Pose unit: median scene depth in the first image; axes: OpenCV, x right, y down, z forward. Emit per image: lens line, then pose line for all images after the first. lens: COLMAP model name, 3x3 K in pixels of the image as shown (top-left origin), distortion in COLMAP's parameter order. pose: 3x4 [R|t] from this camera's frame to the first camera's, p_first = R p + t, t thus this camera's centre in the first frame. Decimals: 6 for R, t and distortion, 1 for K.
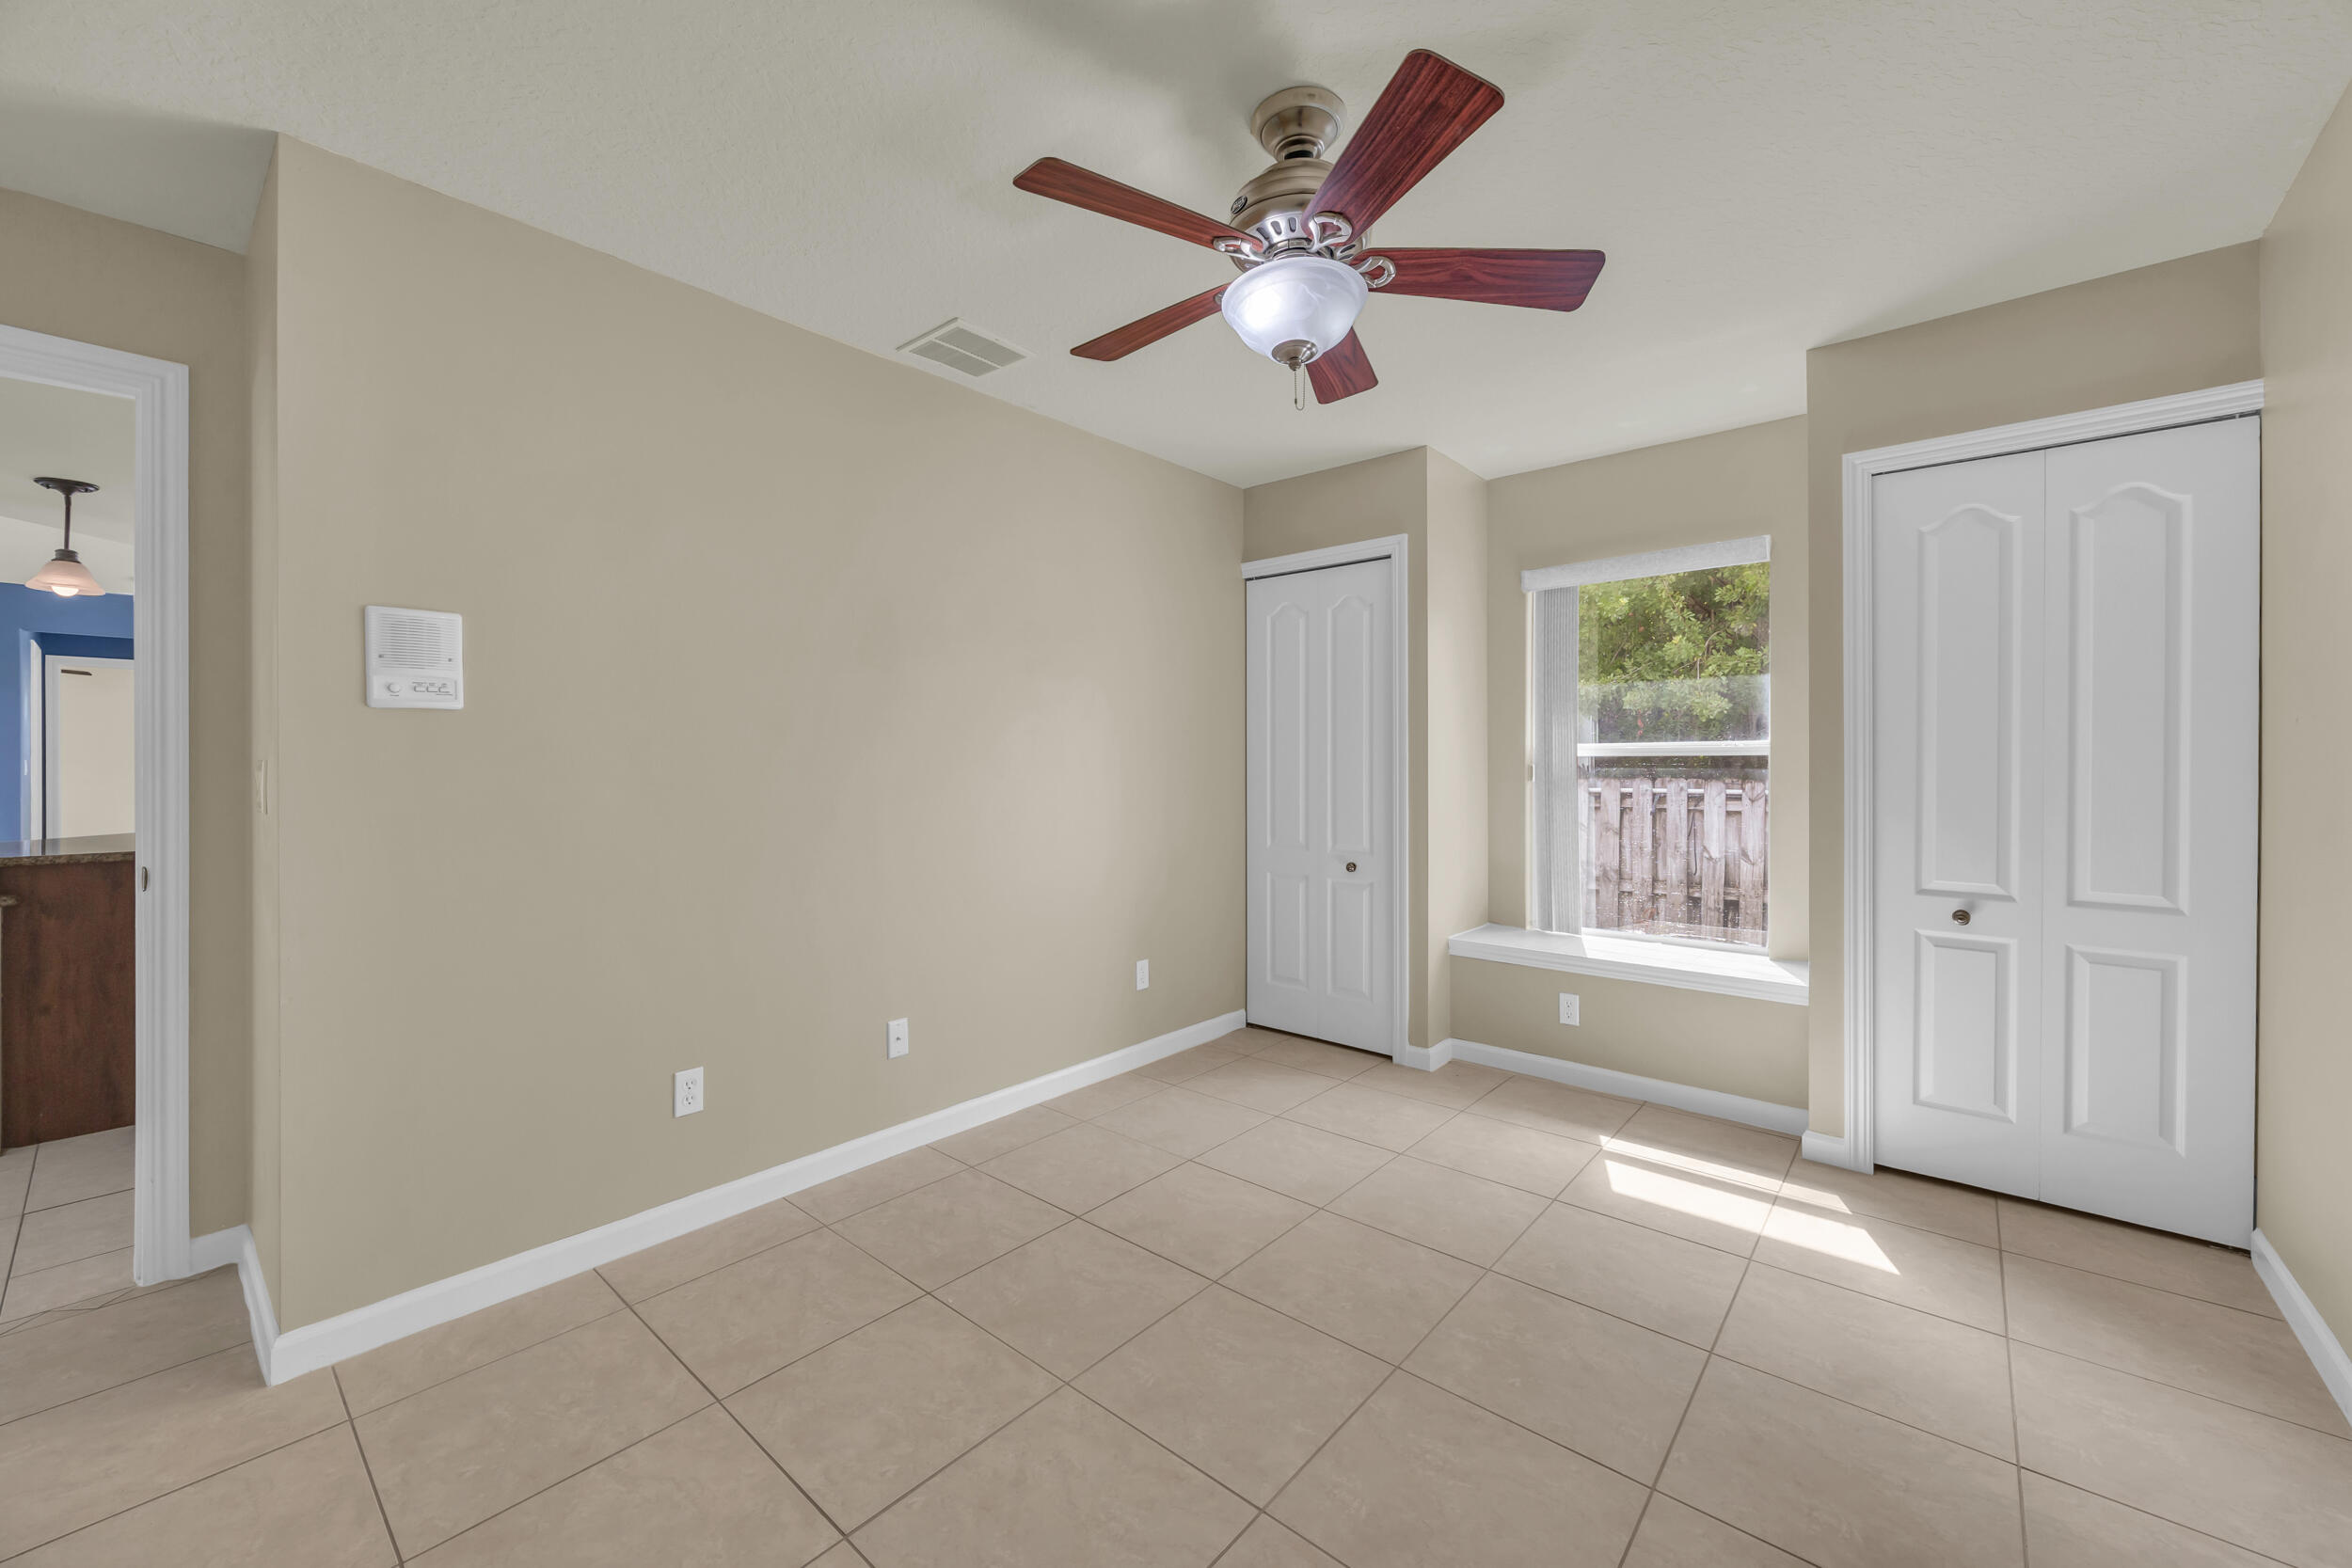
lens RADIAL K [[913.1, 0, 1173.4], [0, 913.1, 765.4], [0, 0, 1]] dist [0.000388, -0.000429]
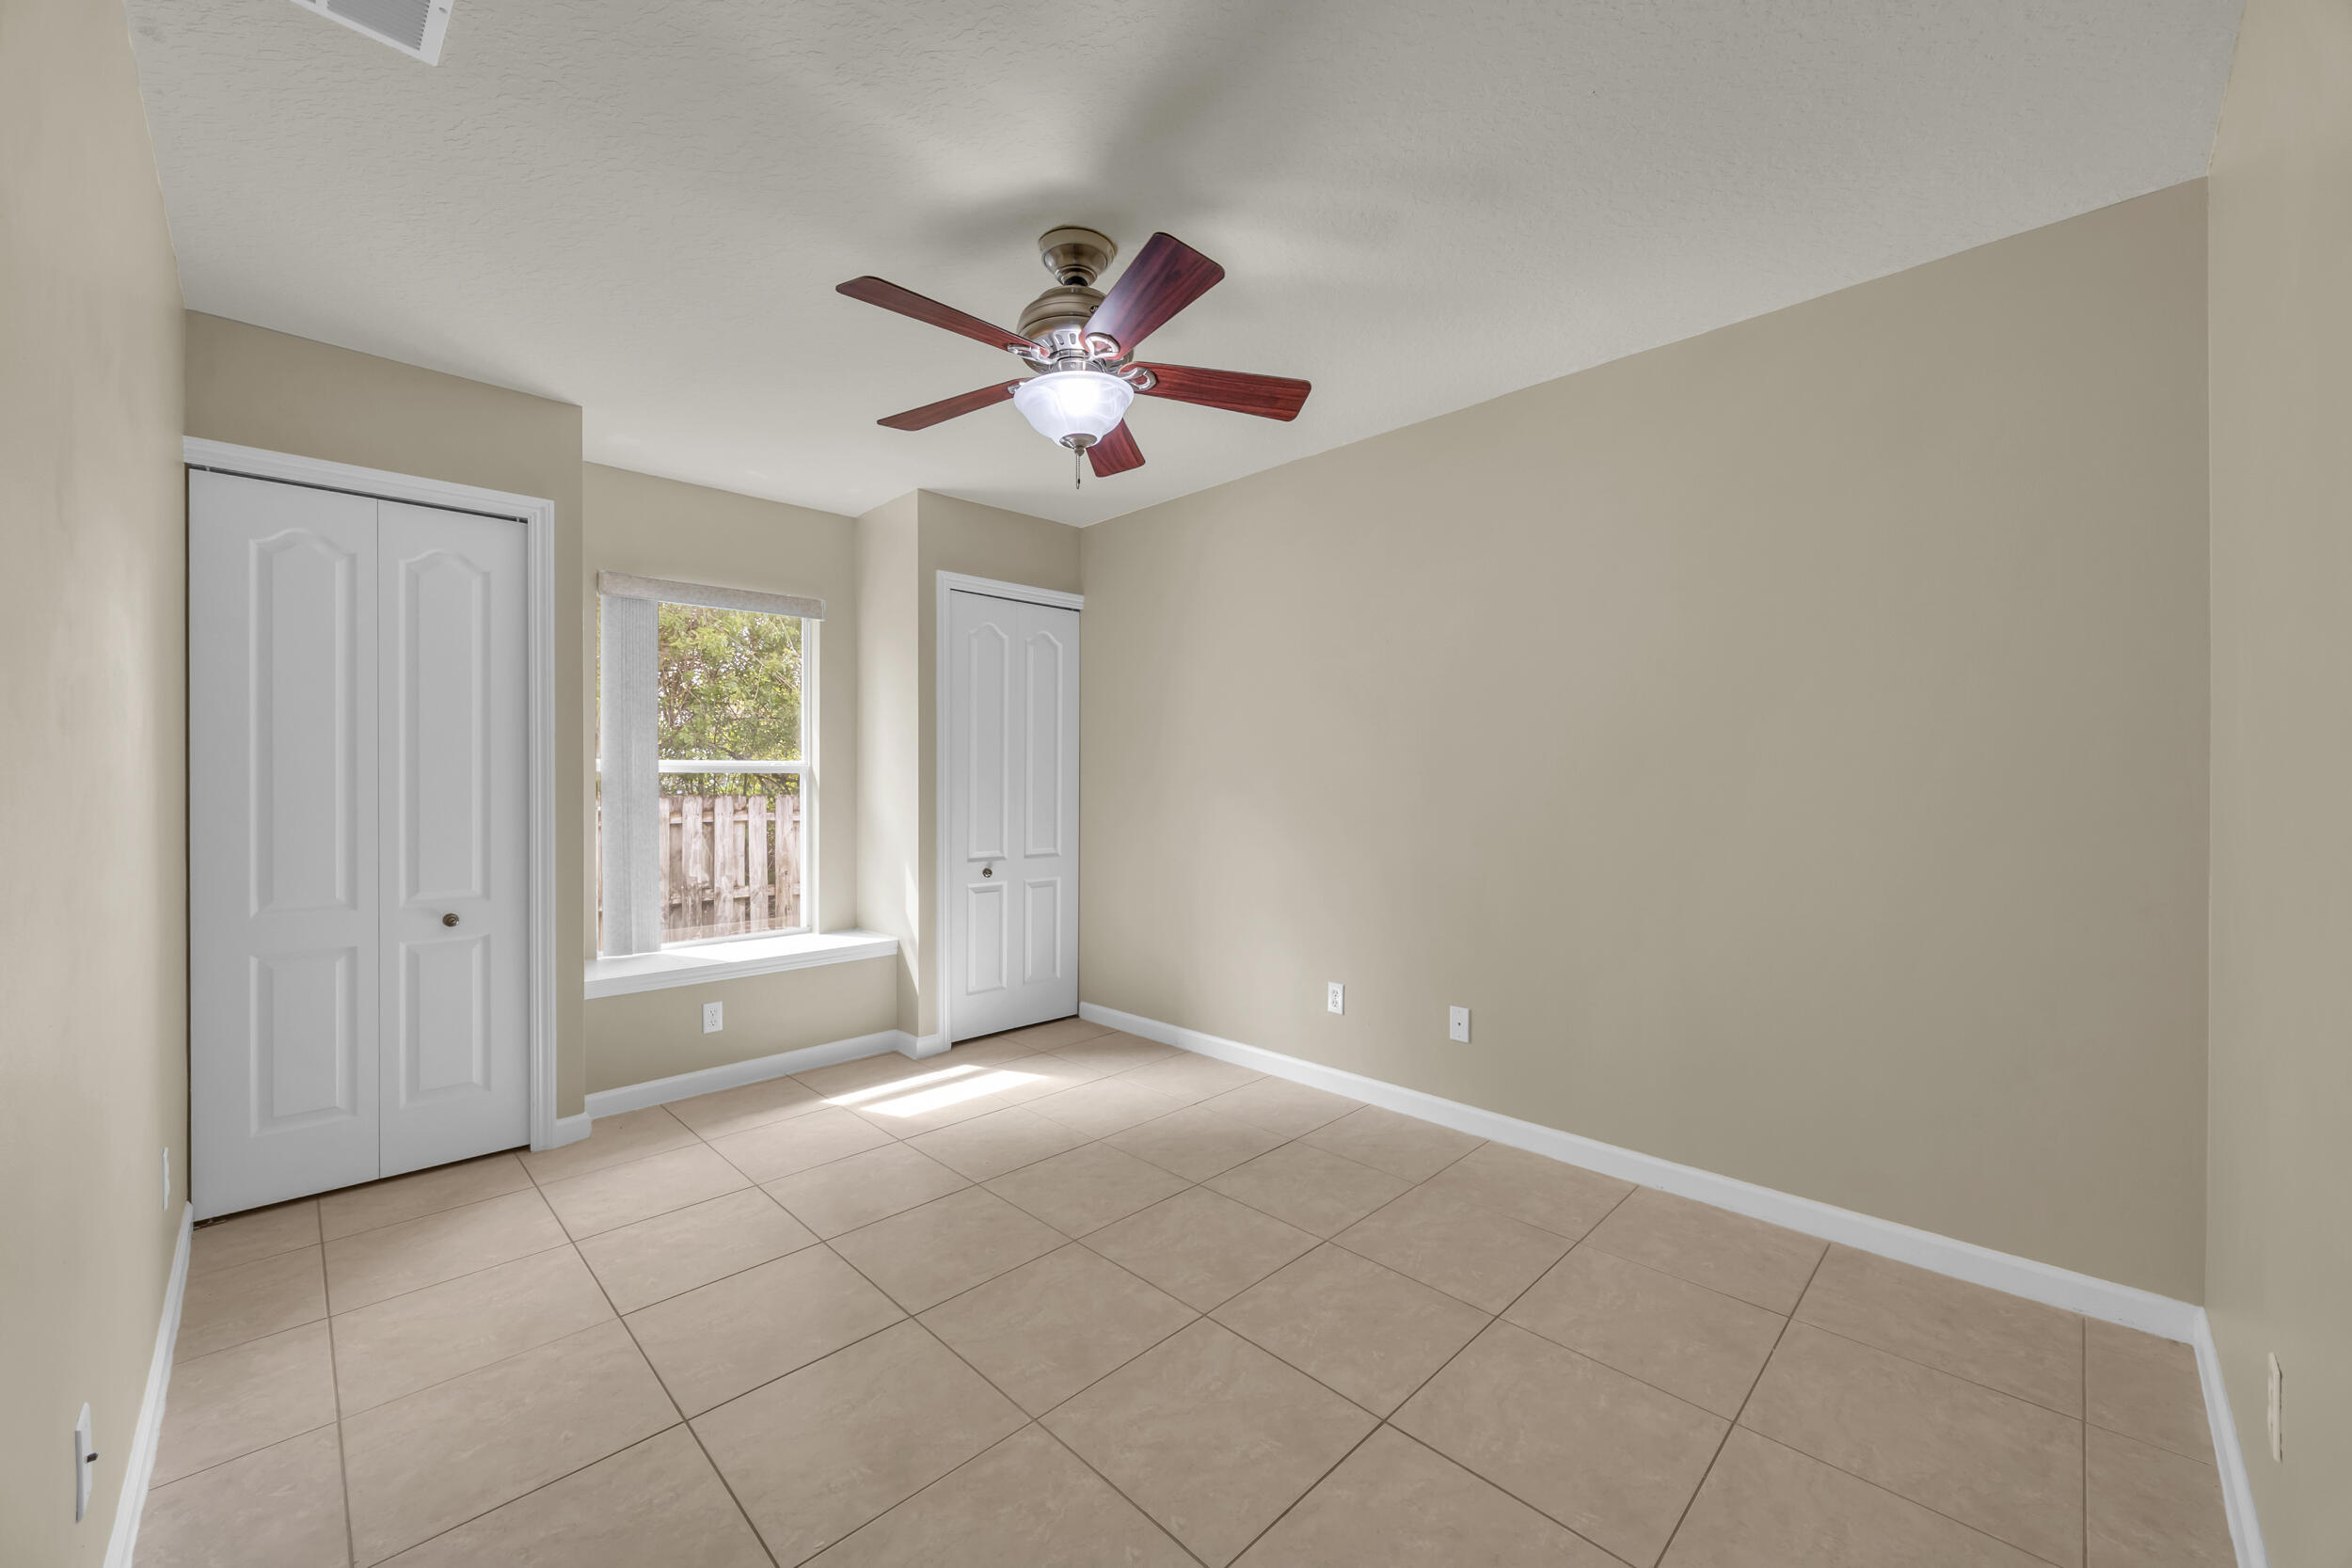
lens RADIAL K [[913.1, 0, 1161.3], [0, 913.1, 785.6], [0, 0, 1]] dist [0.000388, -0.000429]
pose [[0.078139, -0.007895, 0.996911, -0.689194], [0.003641, 0.999964, 0.007634, -0.002086], [-0.996936, 0.003033, 0.078165, 0.509166]]
